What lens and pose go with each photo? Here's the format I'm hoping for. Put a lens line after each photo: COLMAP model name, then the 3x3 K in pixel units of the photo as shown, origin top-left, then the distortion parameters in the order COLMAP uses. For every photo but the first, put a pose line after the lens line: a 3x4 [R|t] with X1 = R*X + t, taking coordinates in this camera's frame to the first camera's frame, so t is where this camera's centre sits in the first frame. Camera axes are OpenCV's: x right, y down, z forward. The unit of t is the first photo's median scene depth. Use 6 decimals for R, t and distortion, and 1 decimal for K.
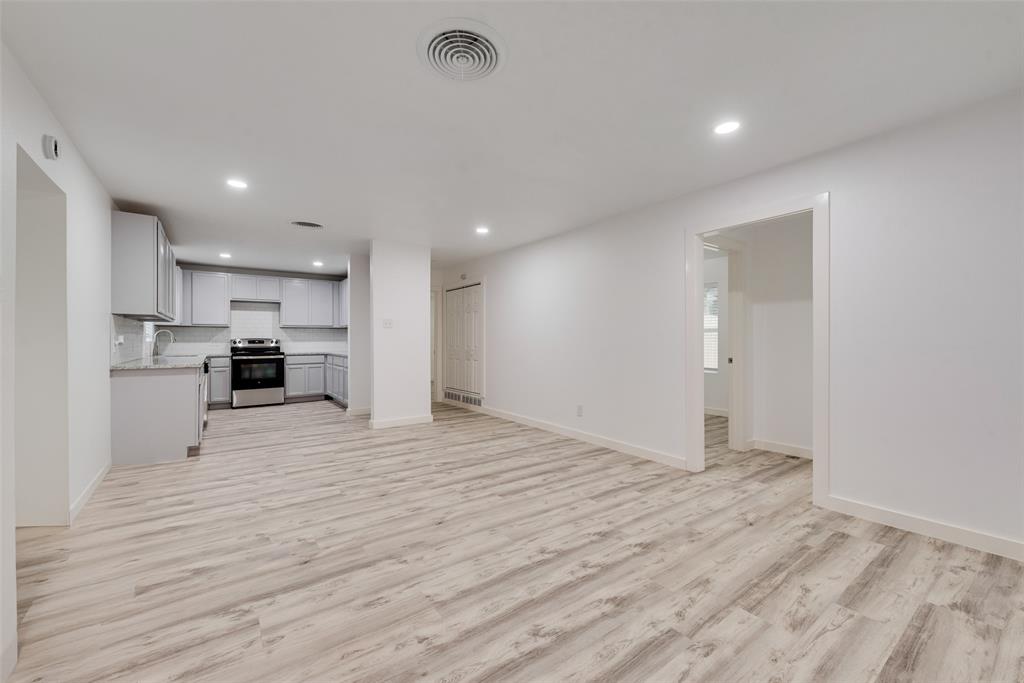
lens RADIAL K [[405.5, 0, 519.3], [0, 405.5, 343.8], [0, 0, 1]] dist [-0.000762, -0.000044]
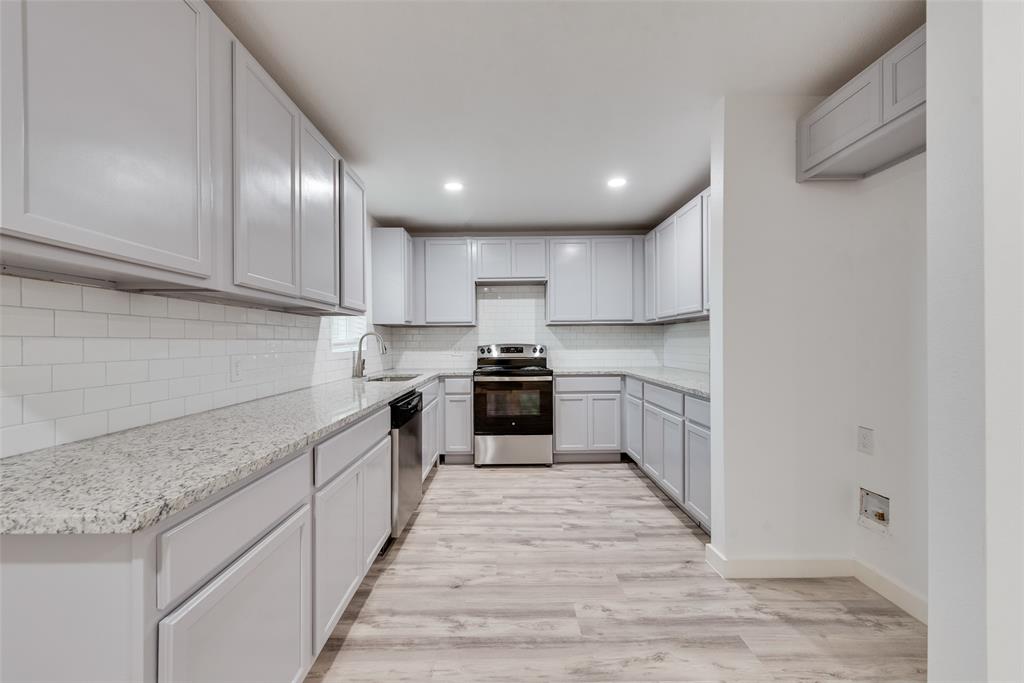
lens RADIAL K [[405.5, 0, 510.7], [0, 405.5, 342.9], [0, 0, 1]] dist [-0.000762, -0.000044]
pose [[0.807638, -0.002581, -0.589673, -0.330126], [0.000856, 0.999994, -0.003206, -0.014685], [0.589678, 0.002084, 0.807635, 0.571726]]
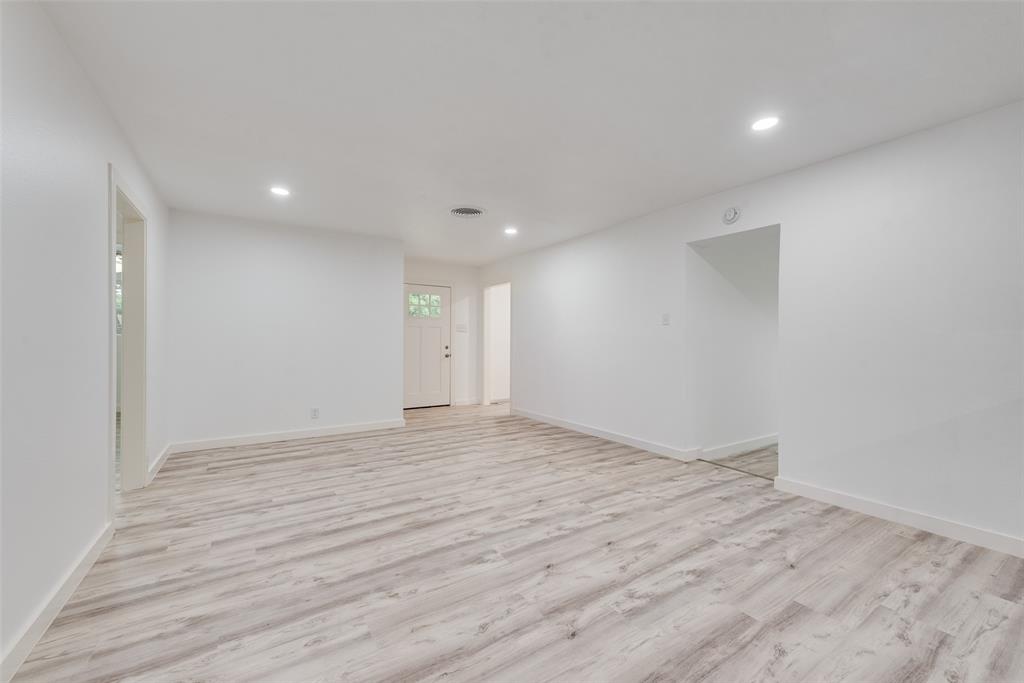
lens RADIAL K [[405.5, 0, 511.8], [0, 405.5, 340.9], [0, 0, 1]] dist [-0.000762, -0.000044]
pose [[-0.997196, -0.004764, 0.074682, -0.283834], [-0.004321, 0.999972, 0.006096, -0.009594], [-0.074709, 0.005756, -0.997189, 1.642356]]
